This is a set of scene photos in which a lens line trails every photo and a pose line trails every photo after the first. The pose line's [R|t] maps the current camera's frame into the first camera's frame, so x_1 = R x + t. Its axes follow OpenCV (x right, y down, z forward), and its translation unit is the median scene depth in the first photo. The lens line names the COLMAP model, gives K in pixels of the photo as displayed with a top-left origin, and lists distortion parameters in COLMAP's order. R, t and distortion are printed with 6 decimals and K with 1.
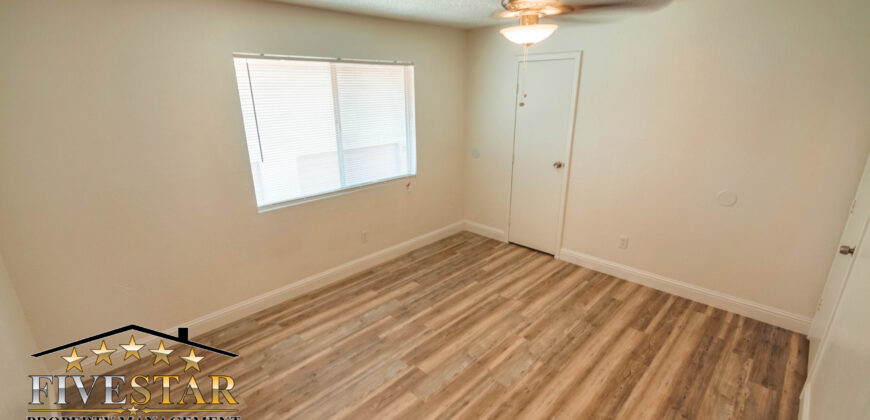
lens RADIAL K [[387.1, 0, 431.5], [0, 387.1, 211.7], [0, 0, 1]] dist [-0.005234, -0.003143]
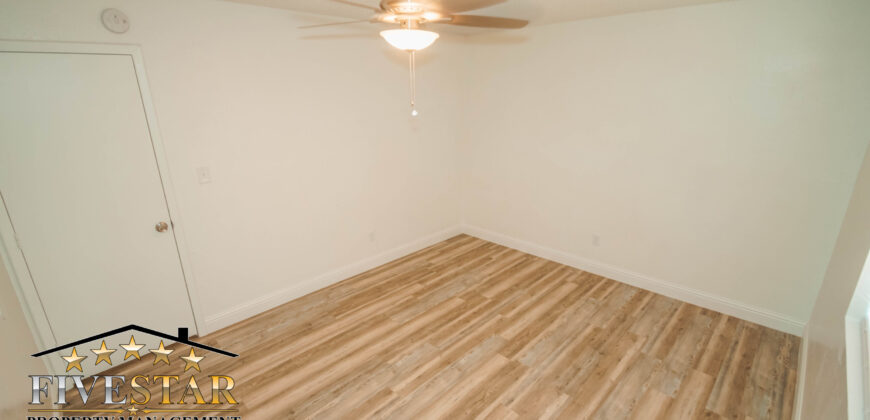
lens RADIAL K [[387.1, 0, 435.2], [0, 387.1, 212.5], [0, 0, 1]] dist [-0.005234, -0.003143]
pose [[-0.999756, 0.021937, -0.002637, 0.153780], [0.016372, 0.815694, 0.578253, -0.521844], [0.014836, 0.578068, -0.815854, 1.599491]]
